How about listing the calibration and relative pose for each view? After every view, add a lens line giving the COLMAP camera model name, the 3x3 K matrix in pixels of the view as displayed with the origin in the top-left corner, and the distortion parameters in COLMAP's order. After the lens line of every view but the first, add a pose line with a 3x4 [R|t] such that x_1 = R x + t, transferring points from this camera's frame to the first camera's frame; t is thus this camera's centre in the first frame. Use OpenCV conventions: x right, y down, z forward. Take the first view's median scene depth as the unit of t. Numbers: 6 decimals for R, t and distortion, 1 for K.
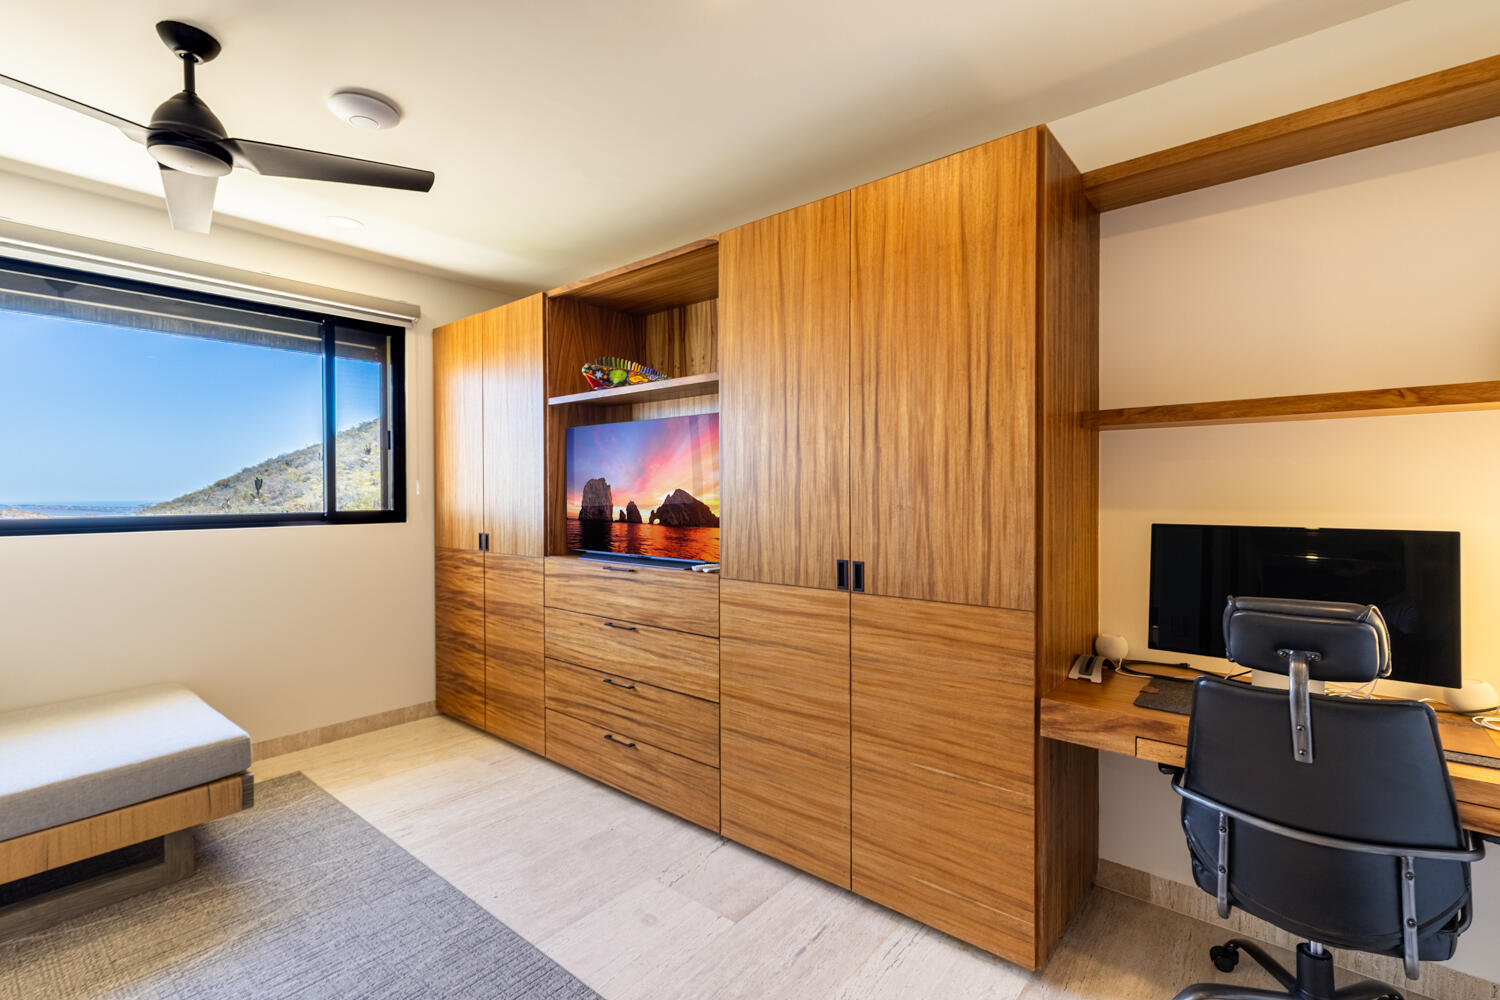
lens RADIAL K [[680.5, 0, 754.7], [0, 680.5, 494.1], [0, 0, 1]] dist [-0.000660, -0.000042]
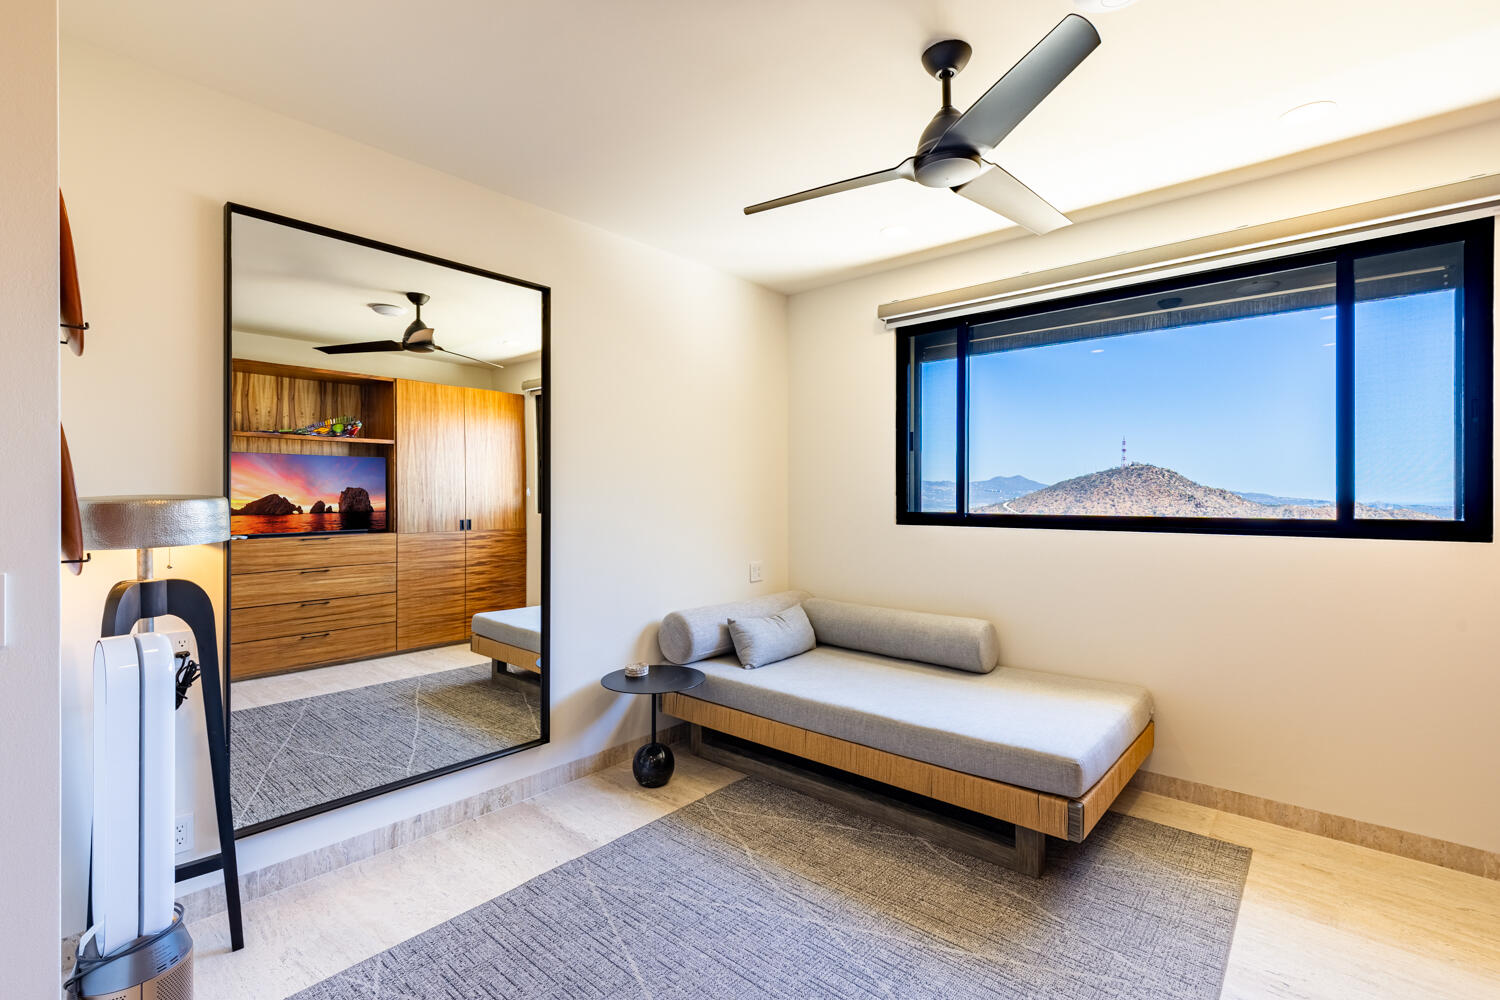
lens RADIAL K [[674.6, 0, 751.6], [0, 674.6, 496.1], [0, 0, 1]] dist [0.004132, 0.000129]
pose [[-0.037819, 0.000614, -0.999284, 0.133966], [0.000812, 0.999999, 0.000584, 0.000721], [0.999284, -0.000790, -0.037819, 0.471069]]
